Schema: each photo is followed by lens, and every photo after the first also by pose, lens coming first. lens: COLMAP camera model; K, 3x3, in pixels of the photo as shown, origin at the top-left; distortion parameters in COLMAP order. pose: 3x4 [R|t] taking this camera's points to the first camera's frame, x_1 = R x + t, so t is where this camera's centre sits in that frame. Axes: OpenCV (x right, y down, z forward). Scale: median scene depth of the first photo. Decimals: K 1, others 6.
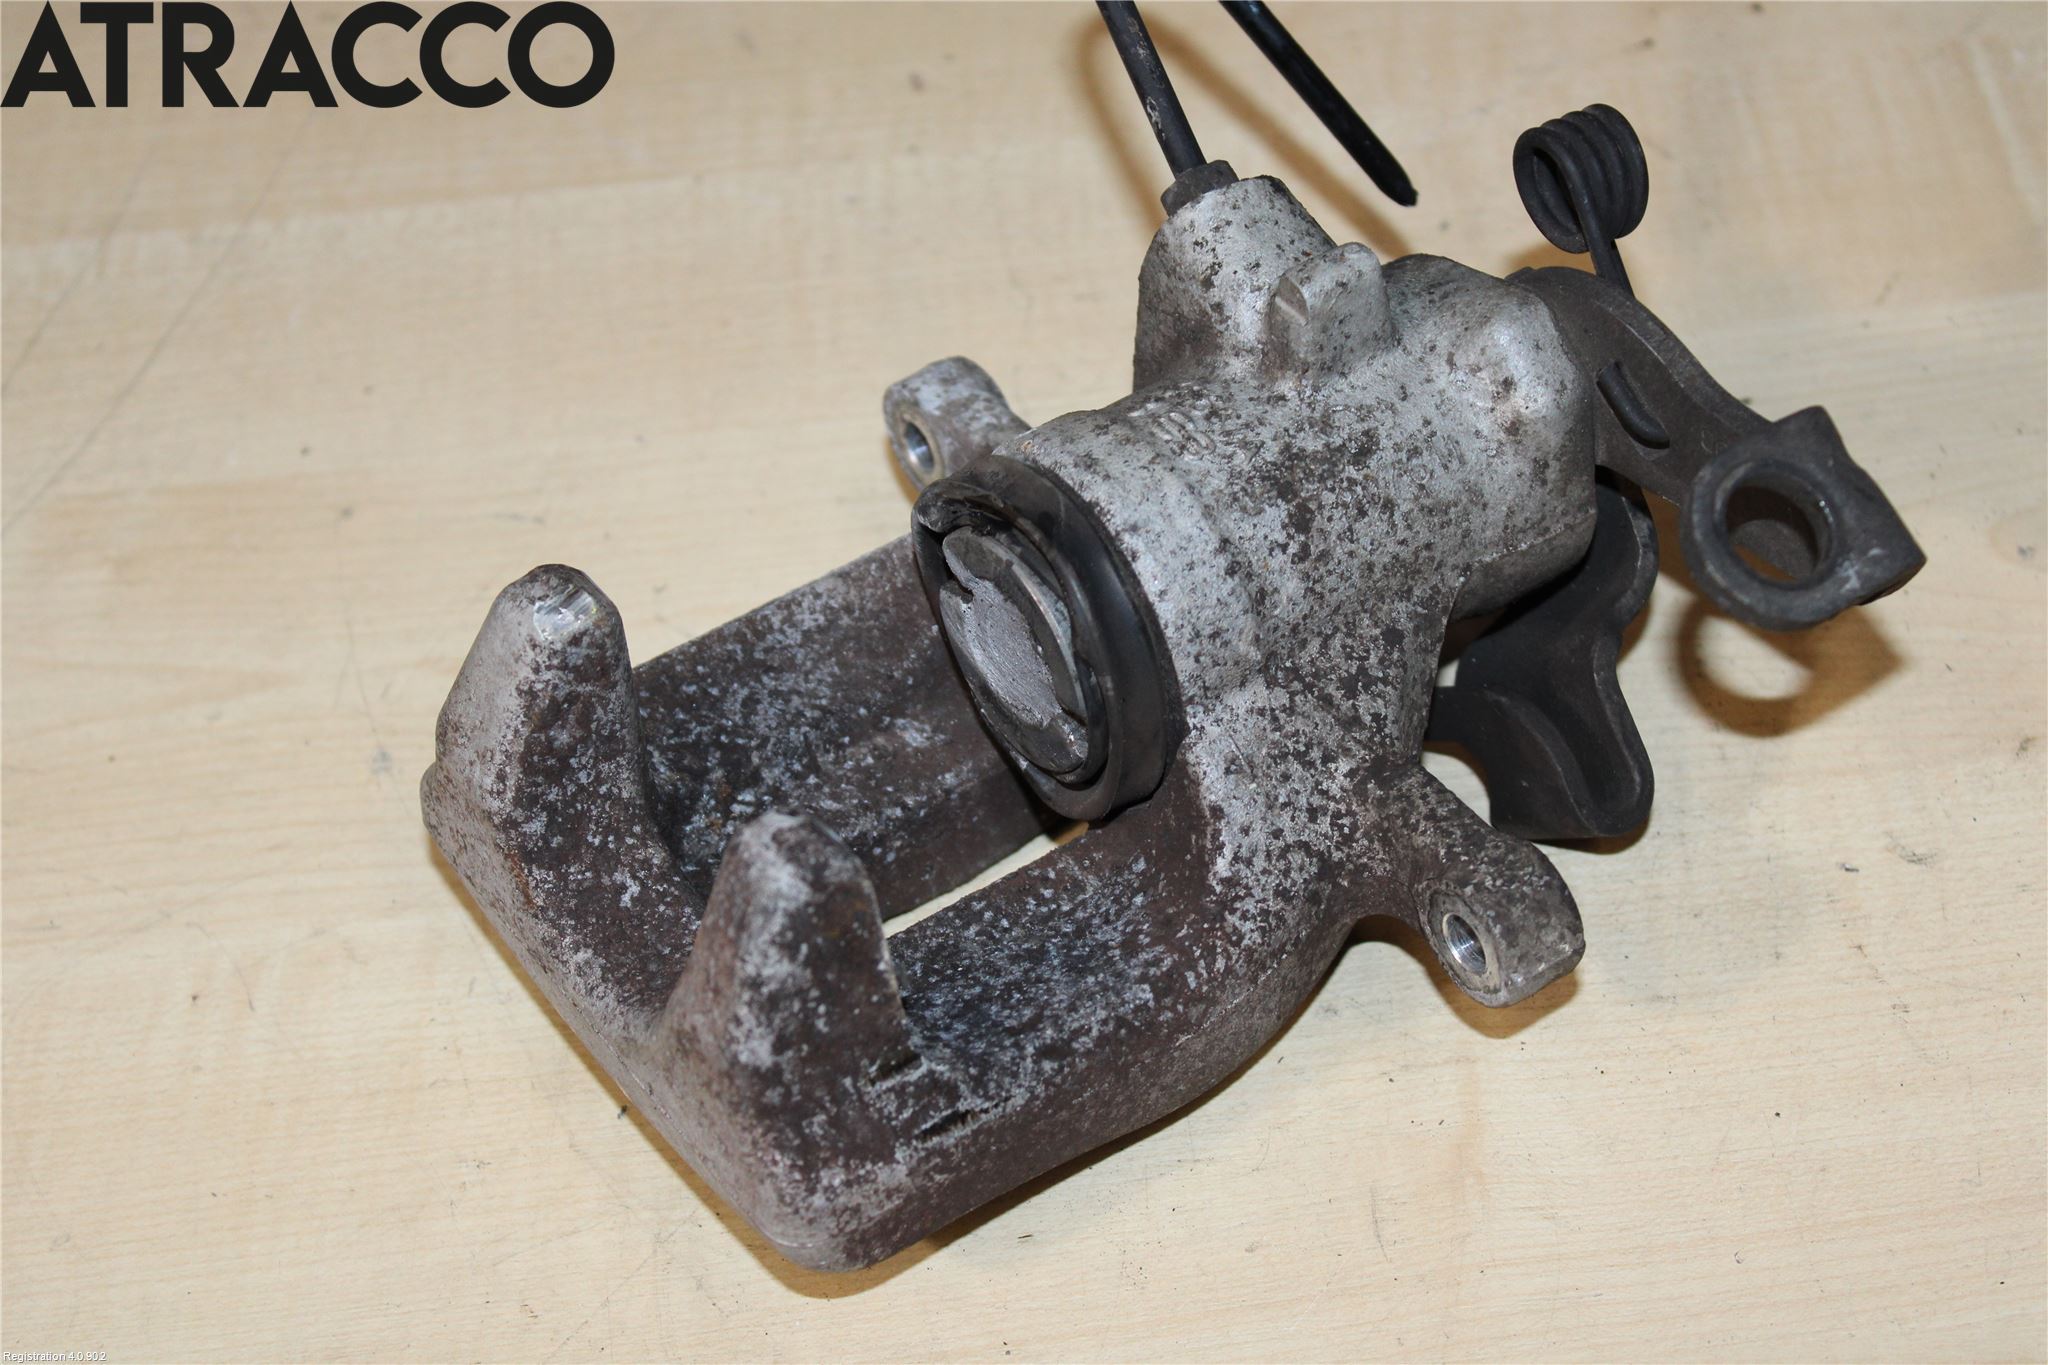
lens RADIAL K [[3947.6, 0, 1024.0], [0, 3947.6, 682.5], [0, 0, 1]] dist [0.100419, -0.002155]
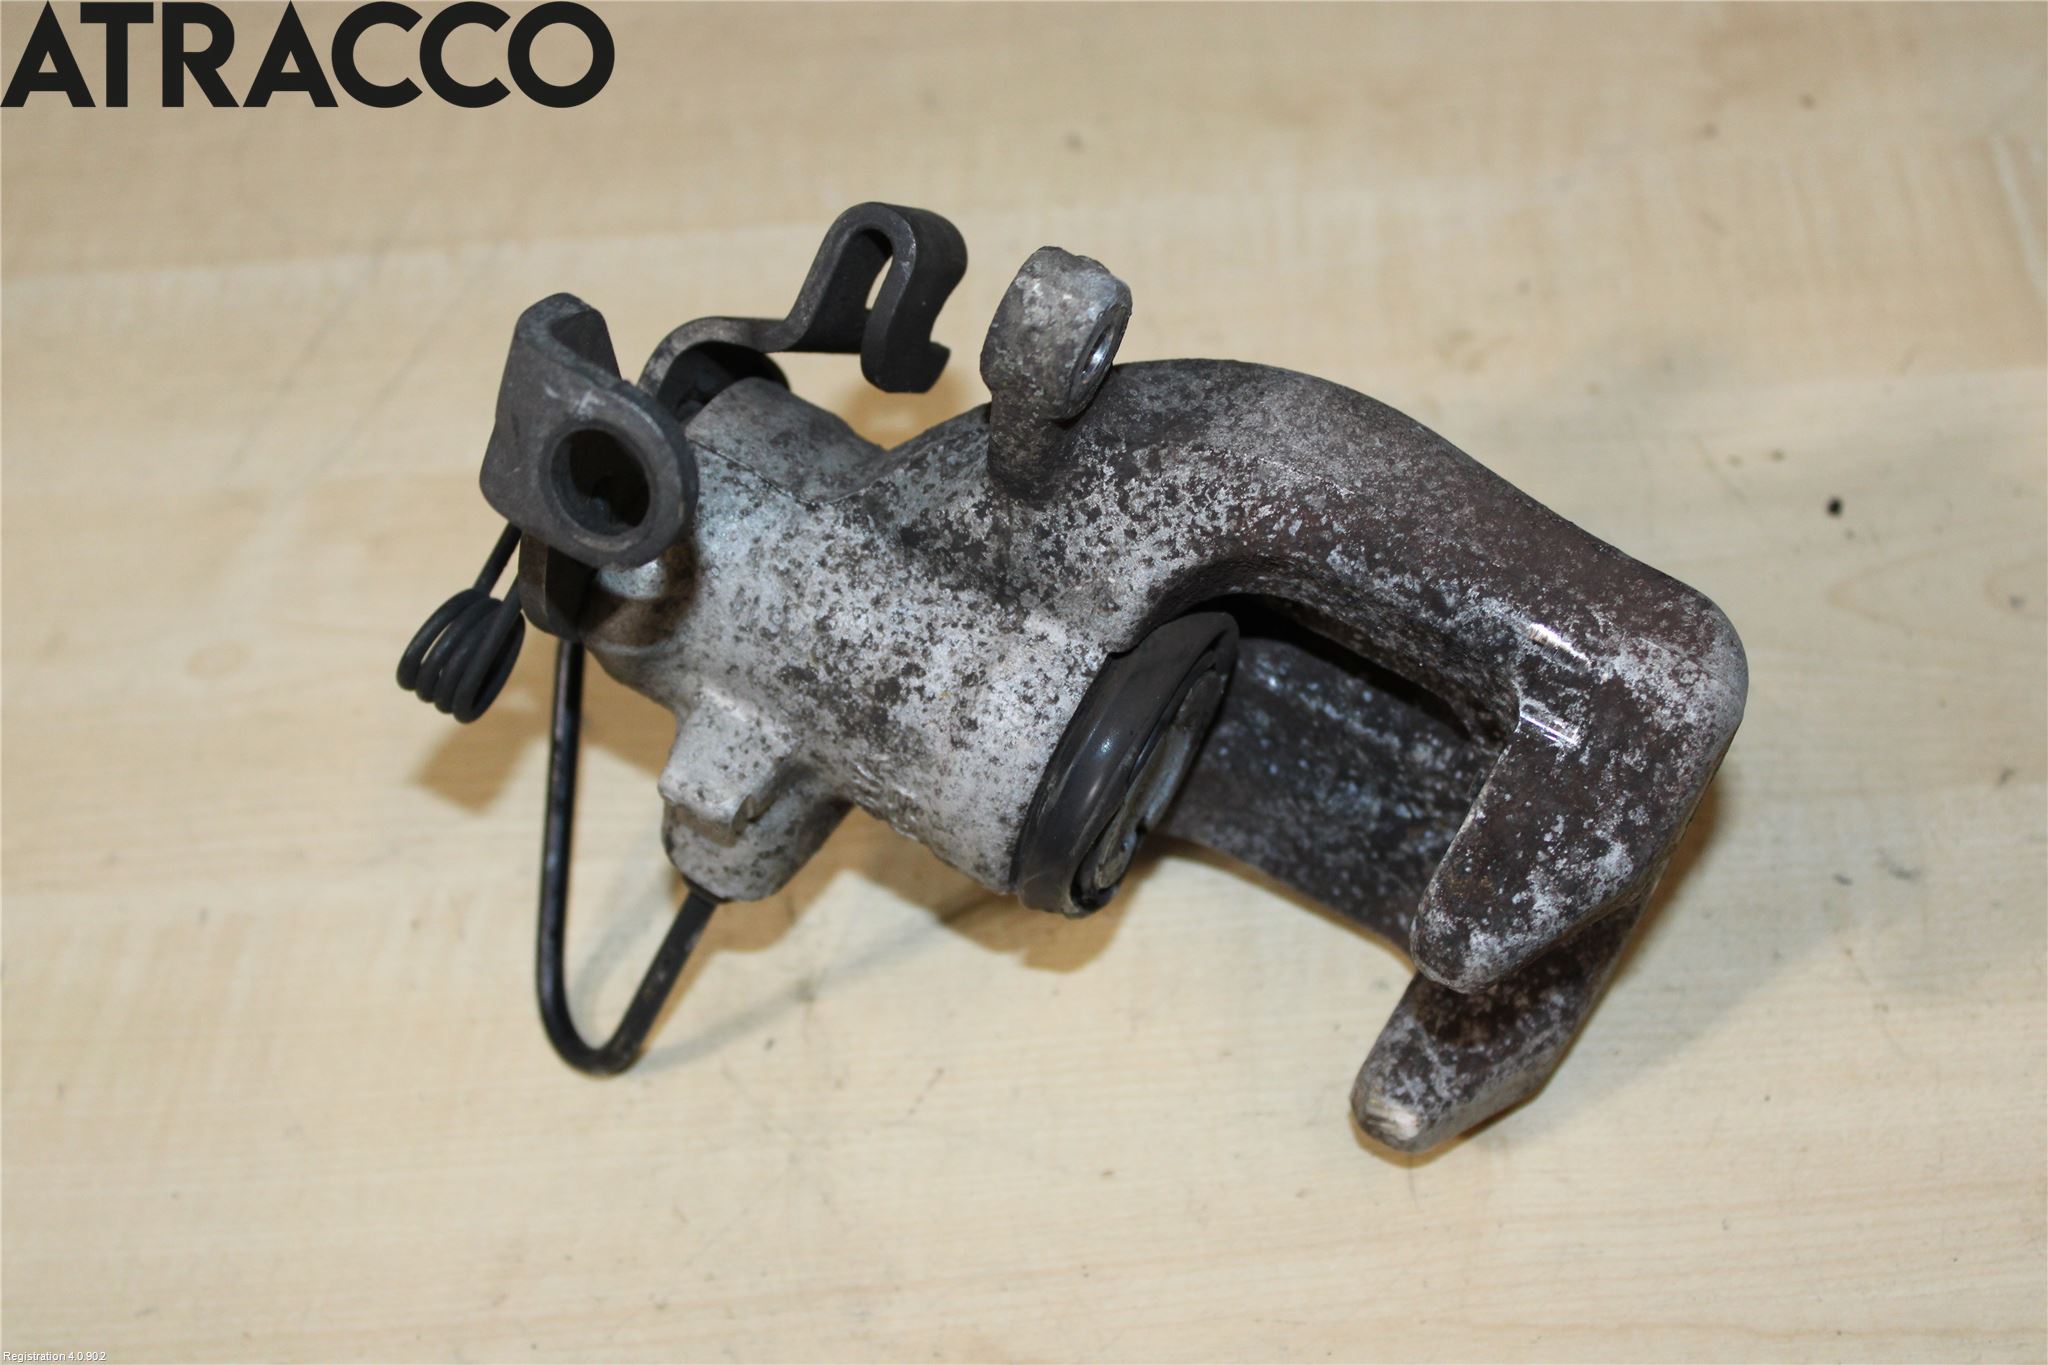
lens RADIAL K [[3283.1, 0, 1024.0], [0, 3283.1, 682.5], [0, 0, 1]] dist [0.034418, -0.015756]
pose [[-0.654750, -0.687207, -0.314720, 0.327898], [0.755381, -0.609525, -0.240581, 0.201213], [-0.026500, -0.395254, 0.918190, 0.190613]]
